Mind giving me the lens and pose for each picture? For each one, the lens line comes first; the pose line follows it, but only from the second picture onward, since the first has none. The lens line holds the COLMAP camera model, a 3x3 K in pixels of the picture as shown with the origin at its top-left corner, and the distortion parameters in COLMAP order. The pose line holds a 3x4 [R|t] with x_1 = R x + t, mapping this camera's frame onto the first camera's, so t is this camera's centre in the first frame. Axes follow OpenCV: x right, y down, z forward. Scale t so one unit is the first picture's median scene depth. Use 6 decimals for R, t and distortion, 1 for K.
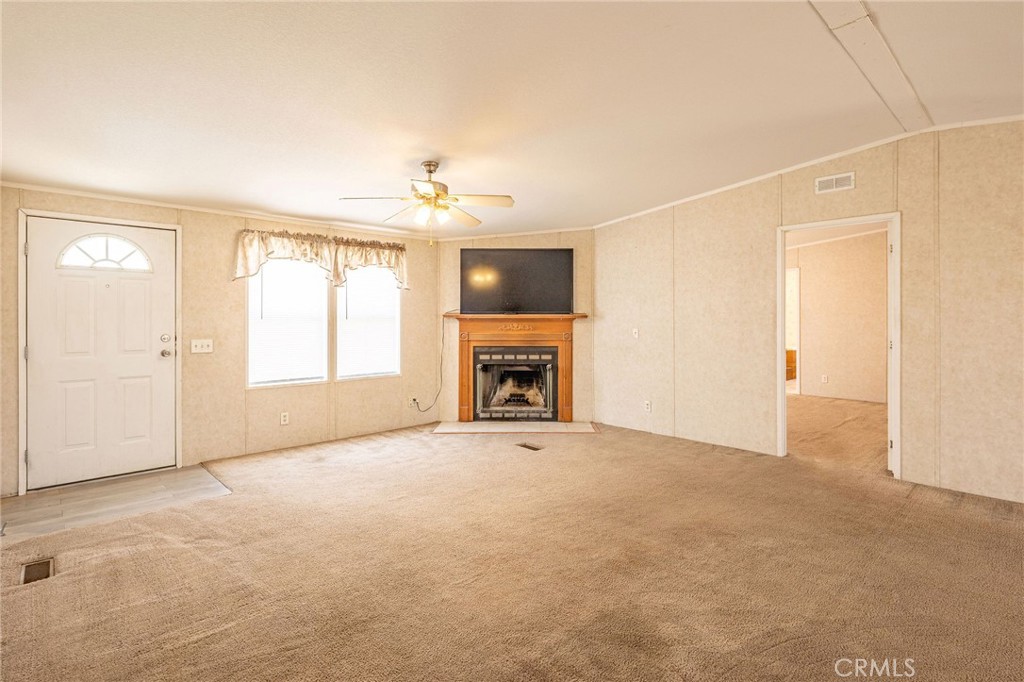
lens RADIAL K [[499.6, 0, 518.2], [0, 499.6, 321.1], [0, 0, 1]] dist [-0.003570, -0.001132]
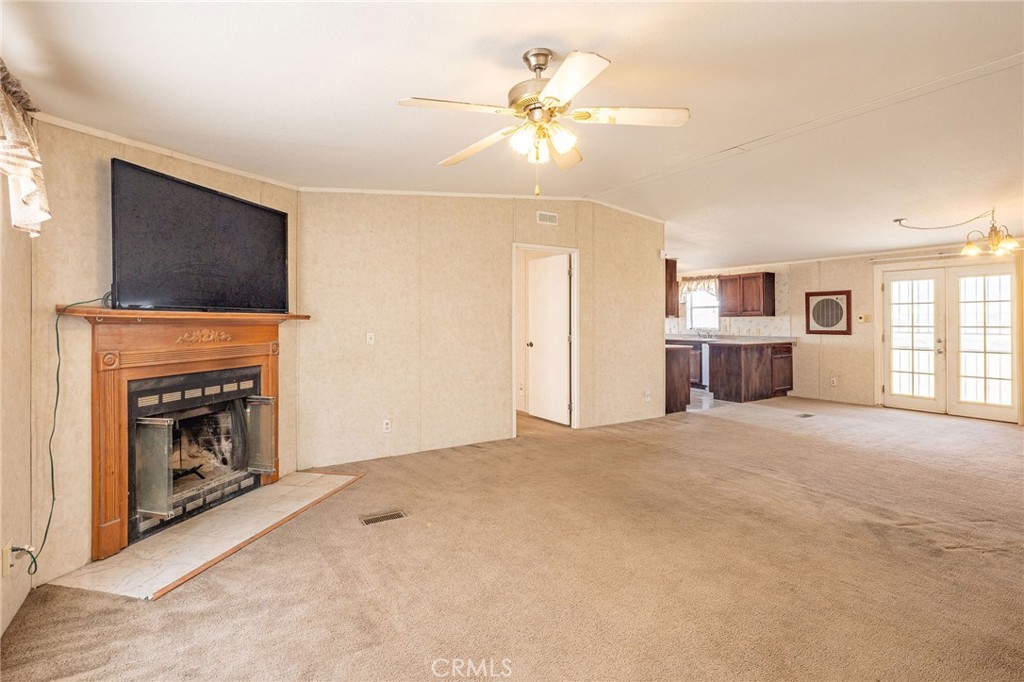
lens RADIAL K [[499.6, 0, 518.2], [0, 499.6, 321.1], [0, 0, 1]] dist [-0.003570, -0.001132]
pose [[0.190716, 0.002303, 0.981643, -0.467903], [0.006101, 0.999975, -0.003531, 0.000196], [-0.981626, 0.006662, 0.190697, 0.569464]]
